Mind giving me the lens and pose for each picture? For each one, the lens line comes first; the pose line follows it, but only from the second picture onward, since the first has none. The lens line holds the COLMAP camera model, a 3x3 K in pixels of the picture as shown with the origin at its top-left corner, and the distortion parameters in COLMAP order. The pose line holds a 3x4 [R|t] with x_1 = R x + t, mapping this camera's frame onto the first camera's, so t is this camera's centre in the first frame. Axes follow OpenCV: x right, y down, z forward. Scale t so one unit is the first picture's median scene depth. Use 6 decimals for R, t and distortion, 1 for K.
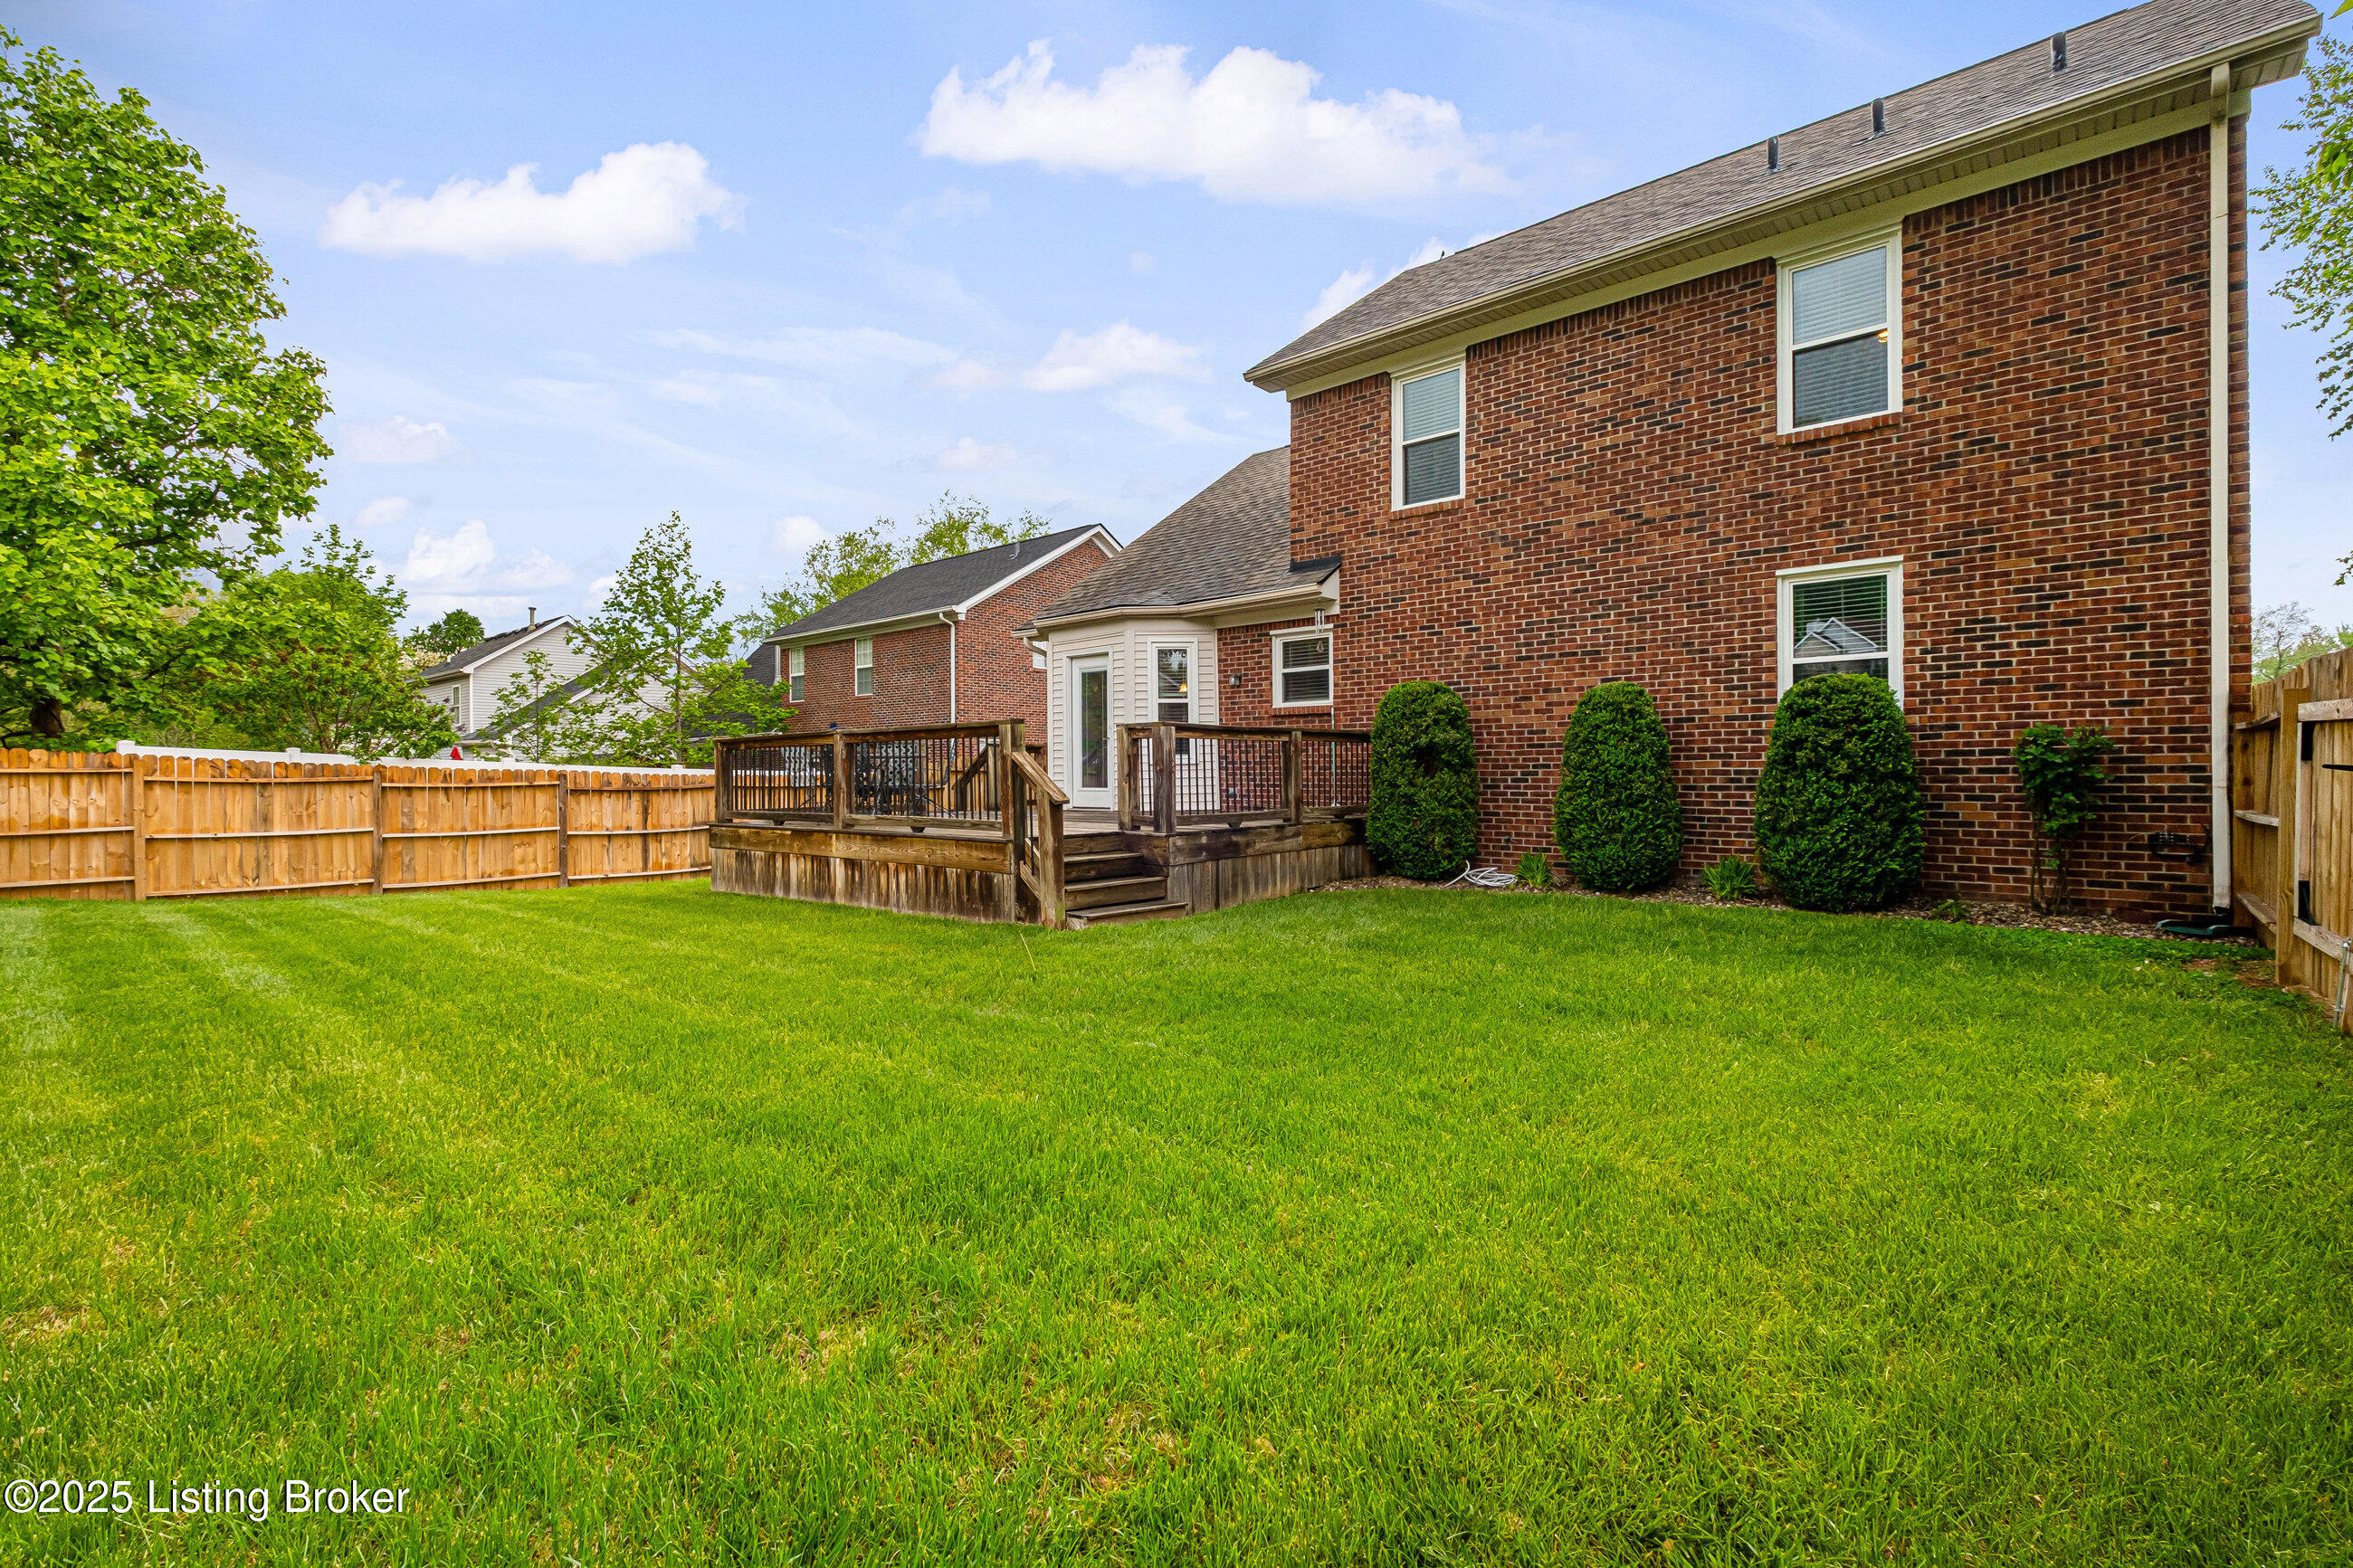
lens RADIAL K [[1027.0, 0, 1176.5], [0, 1027.0, 784.0], [0, 0, 1]] dist [-0.000106, -0.000375]
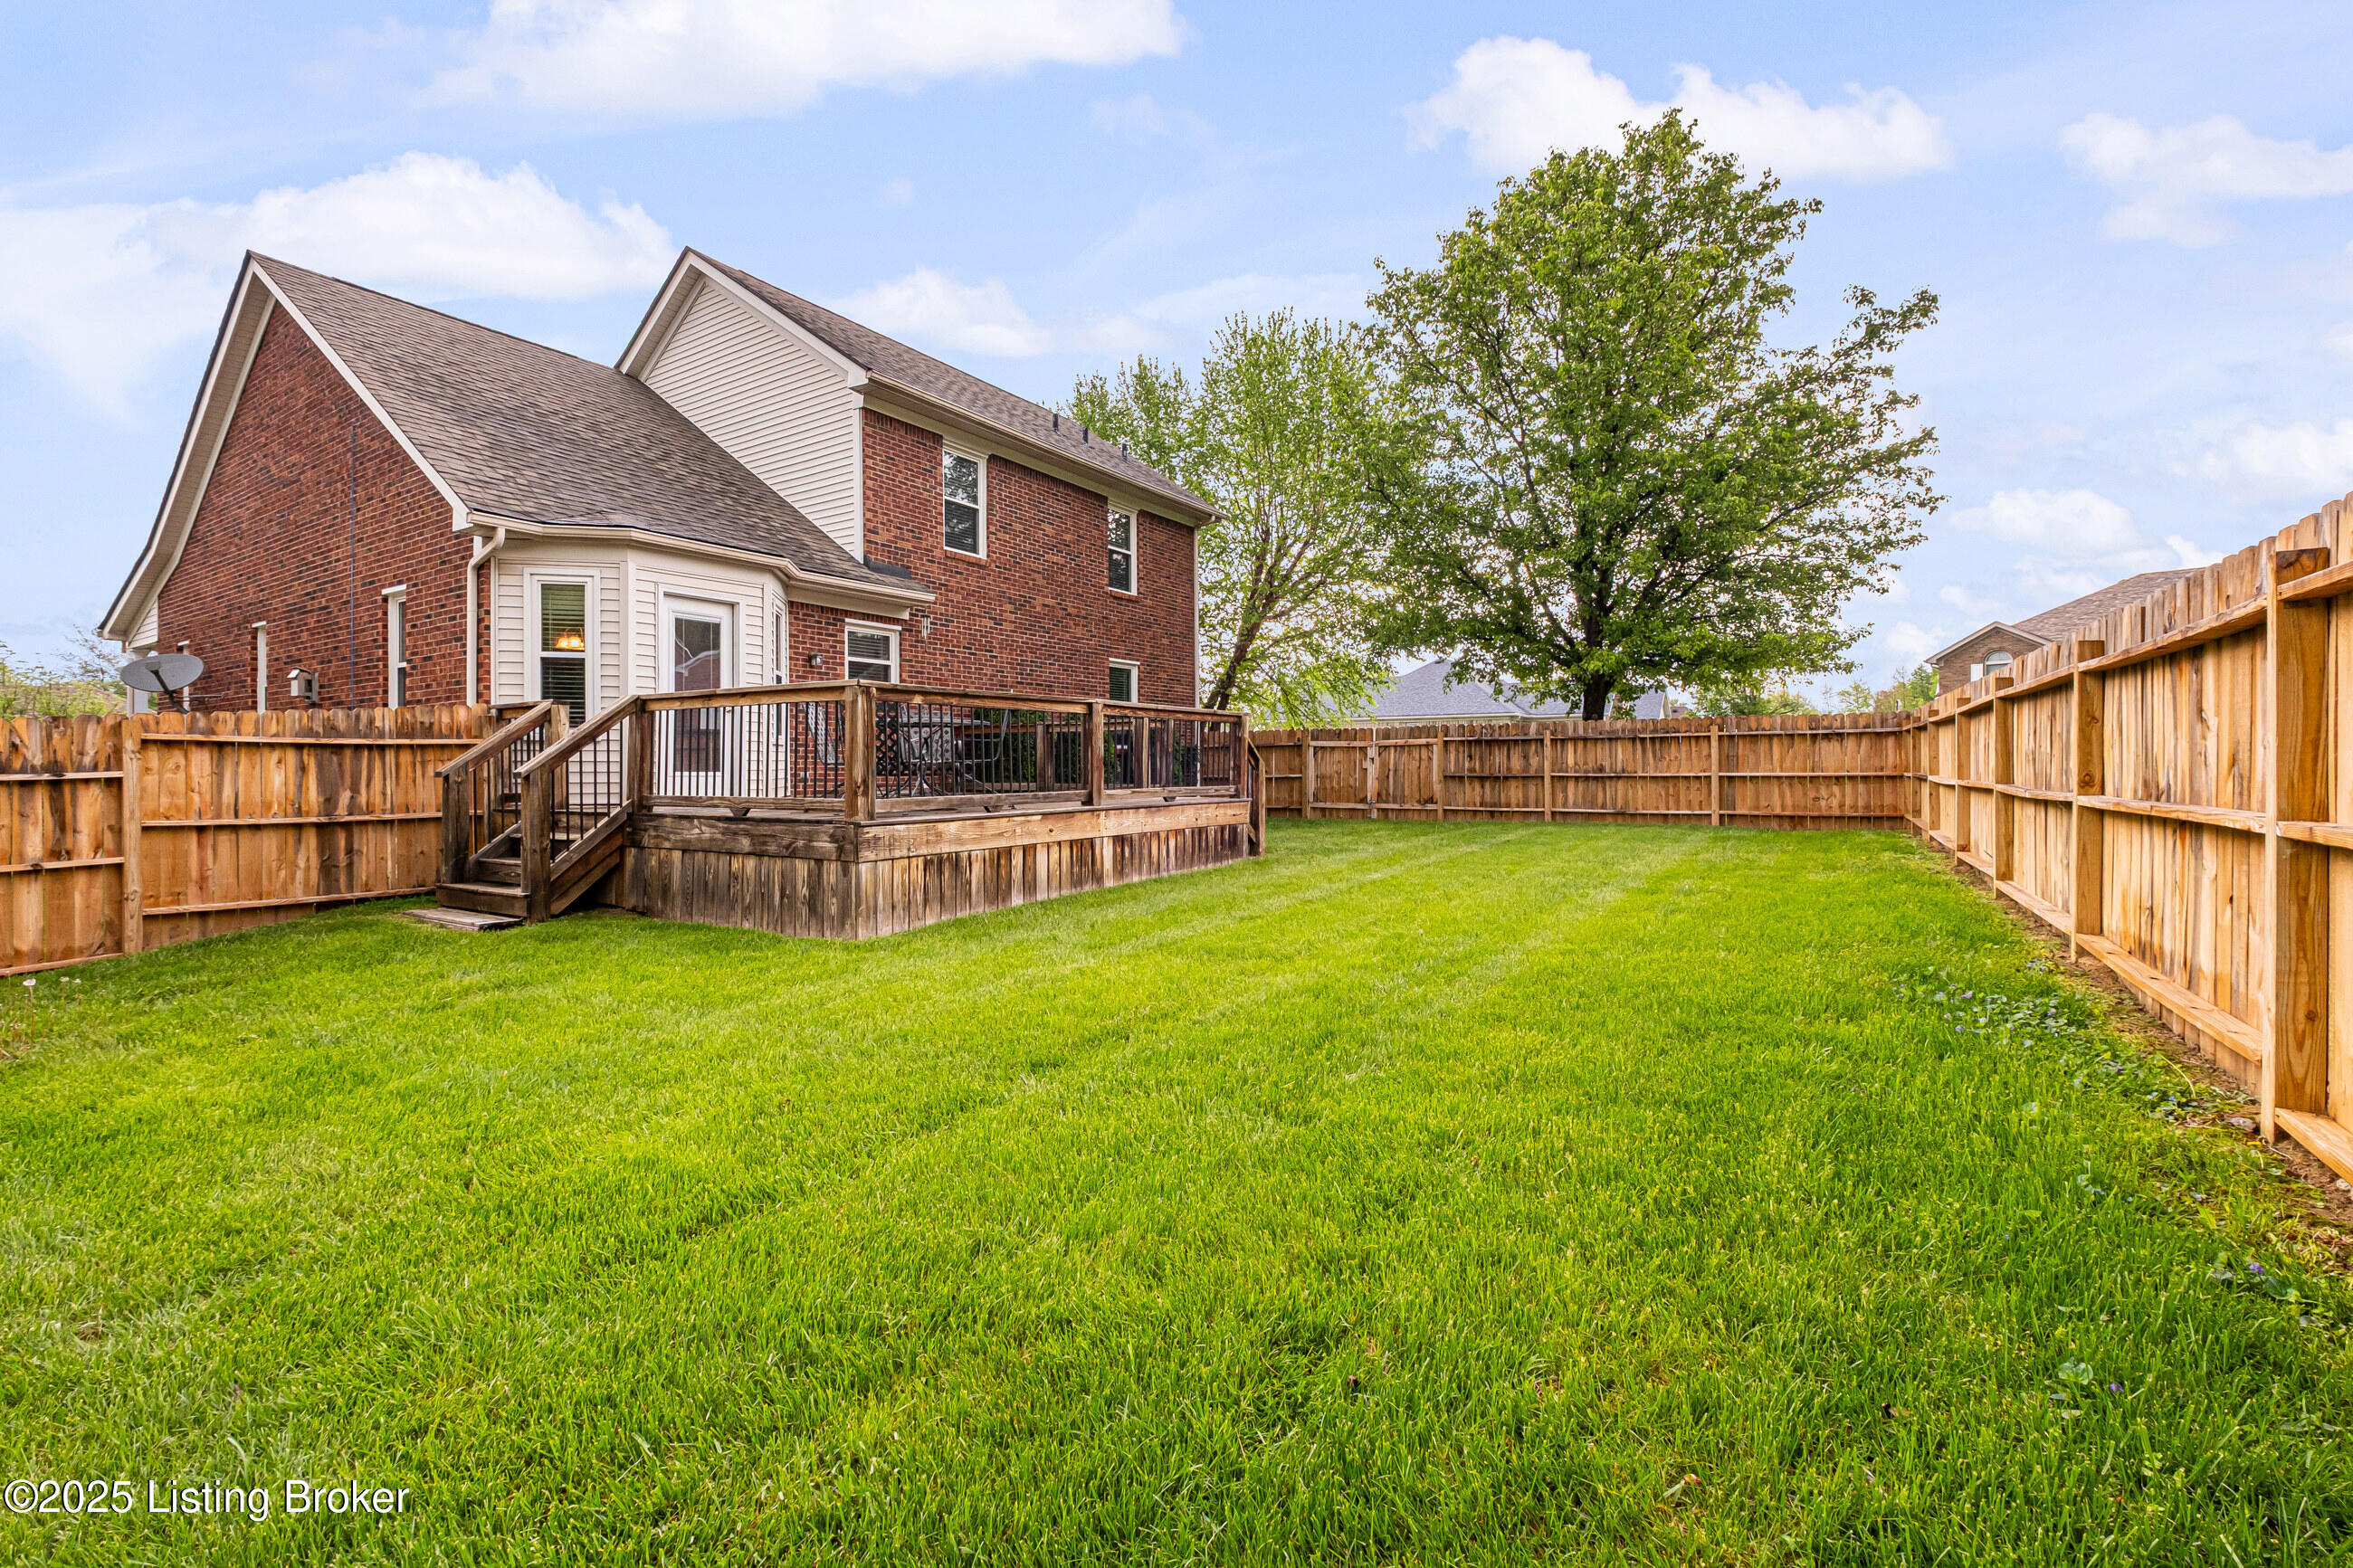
lens RADIAL K [[1027.0, 0, 1176.5], [0, 1027.0, 784.0], [0, 0, 1]] dist [-0.000106, -0.000375]
pose [[-0.147185, -0.006971, 0.989084, -1.232359], [0.014853, 0.999847, 0.009257, 0.015203], [-0.988997, 0.016053, -0.147059, 1.045008]]
